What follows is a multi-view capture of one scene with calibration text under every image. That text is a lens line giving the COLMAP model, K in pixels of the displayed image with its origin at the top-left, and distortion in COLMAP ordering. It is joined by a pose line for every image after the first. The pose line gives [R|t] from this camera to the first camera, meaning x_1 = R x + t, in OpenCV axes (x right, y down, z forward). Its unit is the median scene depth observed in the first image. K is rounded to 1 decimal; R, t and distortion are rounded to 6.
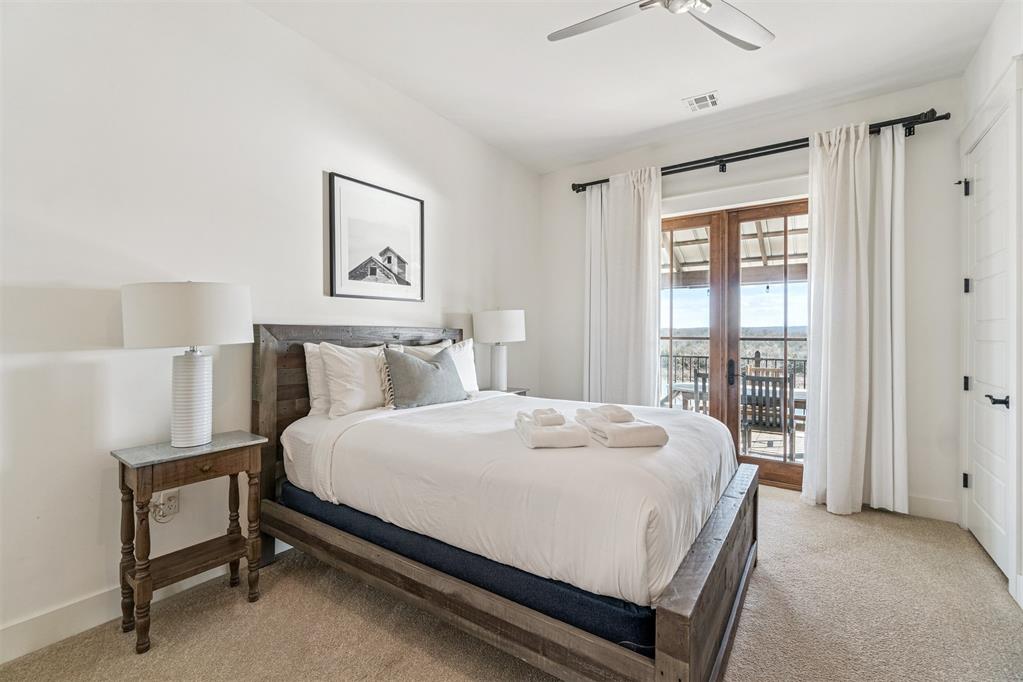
lens RADIAL K [[442.9, 0, 510.1], [0, 442.9, 333.5], [0, 0, 1]] dist [-0.004633, 0.002280]
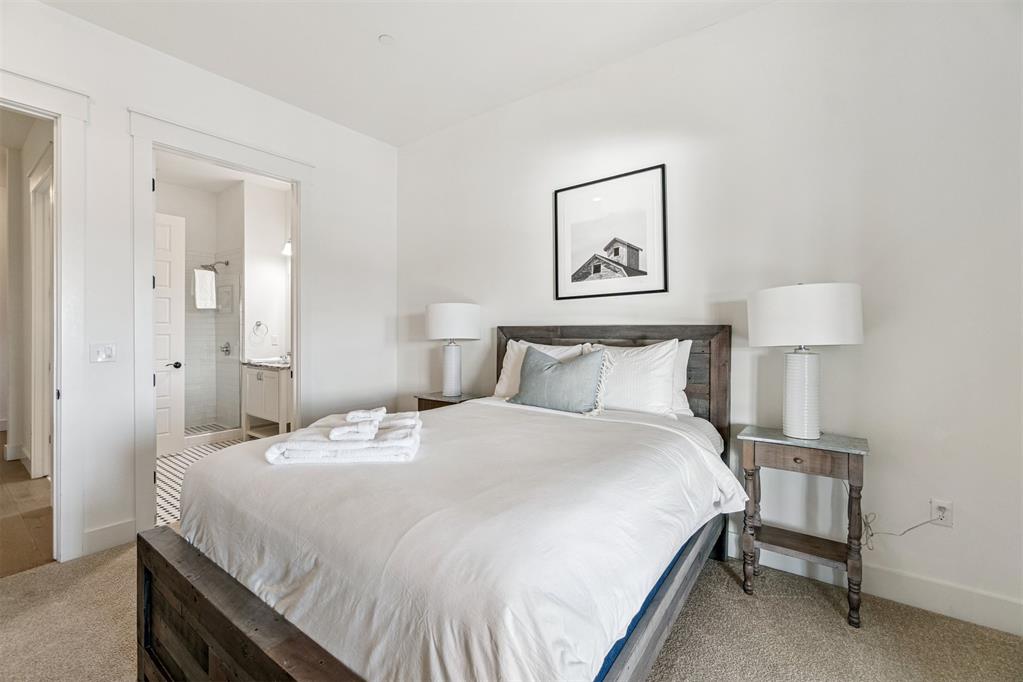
lens RADIAL K [[442.9, 0, 510.9], [0, 442.9, 335.2], [0, 0, 1]] dist [-0.004633, 0.002280]
pose [[-0.019122, -0.003162, -0.999812, 0.656290], [0.000768, 0.999995, -0.003177, 0.008589], [0.999817, -0.000828, -0.019119, 0.812553]]
